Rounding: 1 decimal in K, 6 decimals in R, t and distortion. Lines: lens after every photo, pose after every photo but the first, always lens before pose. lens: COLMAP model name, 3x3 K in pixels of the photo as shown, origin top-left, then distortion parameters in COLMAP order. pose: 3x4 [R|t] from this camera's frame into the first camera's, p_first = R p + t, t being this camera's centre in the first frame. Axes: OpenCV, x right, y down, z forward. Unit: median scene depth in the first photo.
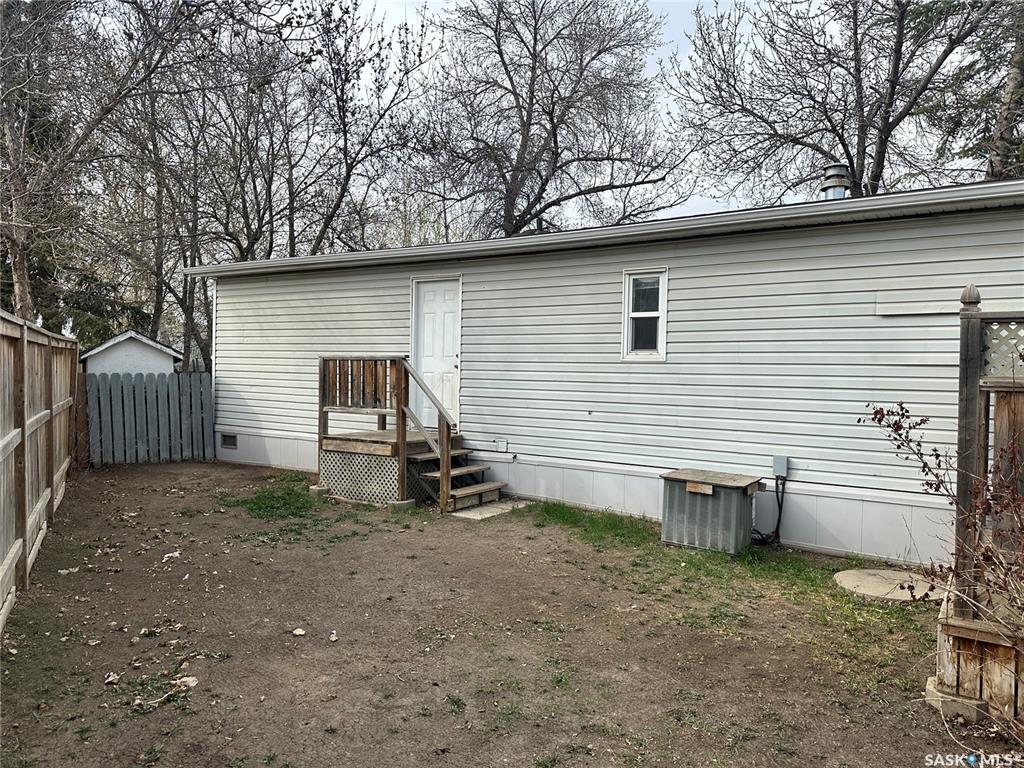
lens RADIAL K [[724.2, 0, 514.3], [0, 724.2, 383.5], [0, 0, 1]] dist [0.045740, -0.041103]
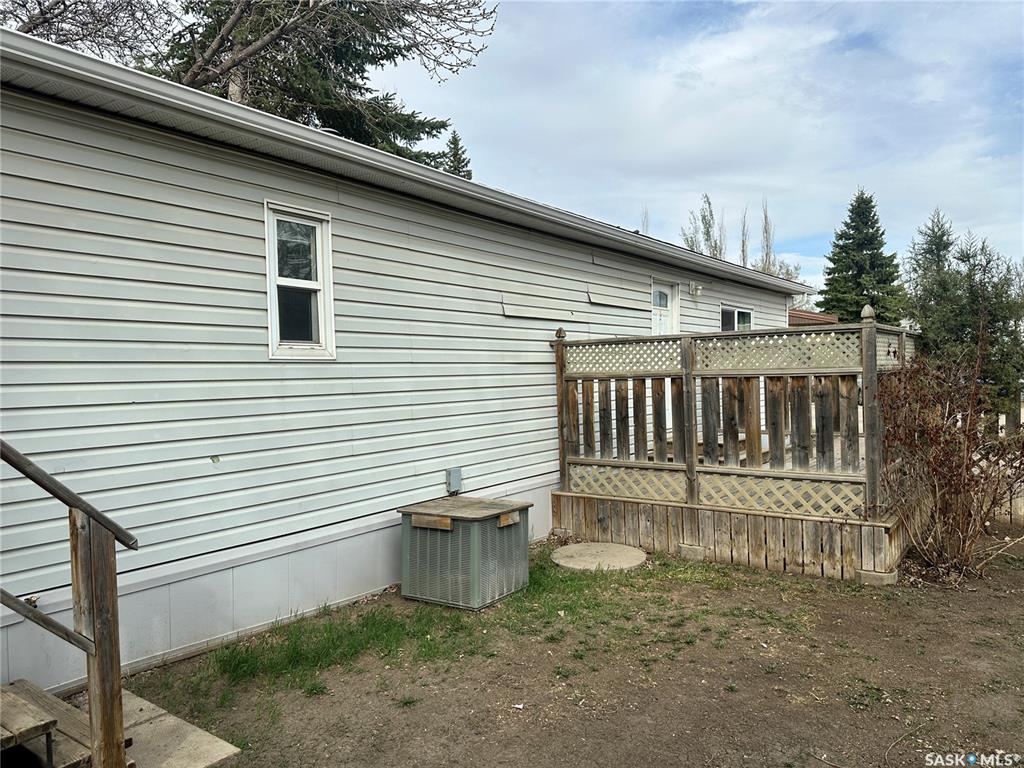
lens RADIAL K [[724.2, 0, 514.3], [0, 724.2, 385.1], [0, 0, 1]] dist [0.045740, -0.041103]
pose [[-0.009748, -0.039264, 0.999181, -0.442678], [0.027844, 0.998831, 0.039521, -0.028695], [-0.999565, 0.028207, -0.008643, 0.833949]]
